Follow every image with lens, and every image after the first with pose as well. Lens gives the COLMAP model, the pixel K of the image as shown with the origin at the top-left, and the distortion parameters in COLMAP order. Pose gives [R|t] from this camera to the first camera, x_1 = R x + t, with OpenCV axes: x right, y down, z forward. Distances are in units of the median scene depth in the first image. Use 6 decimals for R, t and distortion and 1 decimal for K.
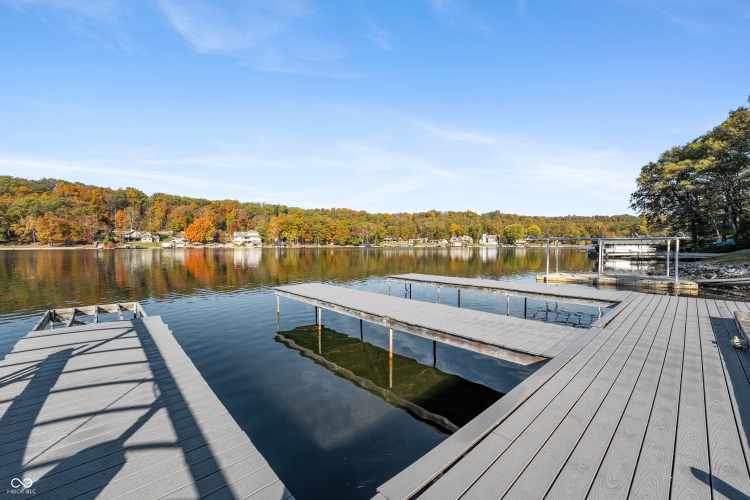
lens RADIAL K [[303.5, 0, 375.0], [0, 303.5, 250.0], [0, 0, 1]] dist [-0.001963, 0.000096]
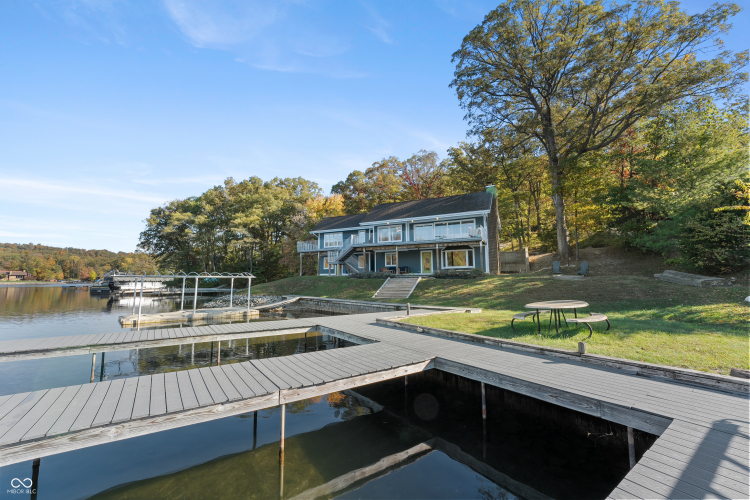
lens RADIAL K [[303.5, 0, 375.0], [0, 303.5, 250.0], [0, 0, 1]] dist [-0.001963, 0.000096]
pose [[0.148657, 0.099019, 0.983919, -0.057907], [0.018582, 0.994519, -0.102893, -0.002774], [-0.988714, 0.033579, 0.146002, 0.055644]]
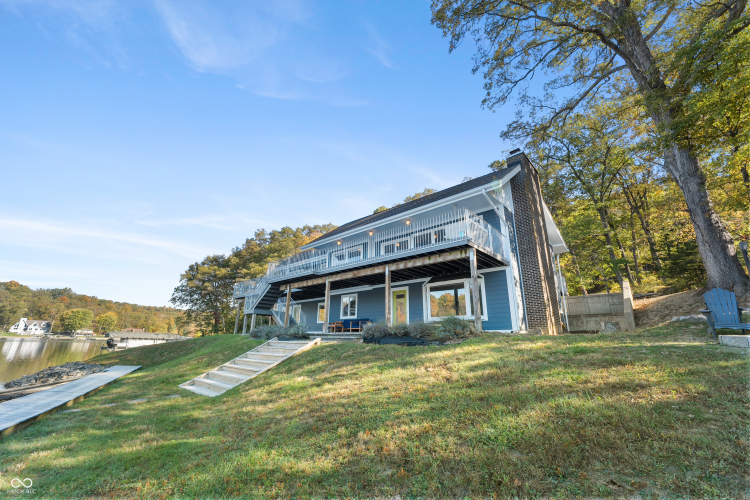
lens RADIAL K [[303.5, 0, 375.0], [0, 303.5, 250.0], [0, 0, 1]] dist [-0.001963, 0.000096]
pose [[0.398857, 0.282542, 0.872401, 0.185769], [-0.011337, 0.952797, -0.303397, -0.002578], [-0.916943, 0.111121, 0.383232, -0.035325]]
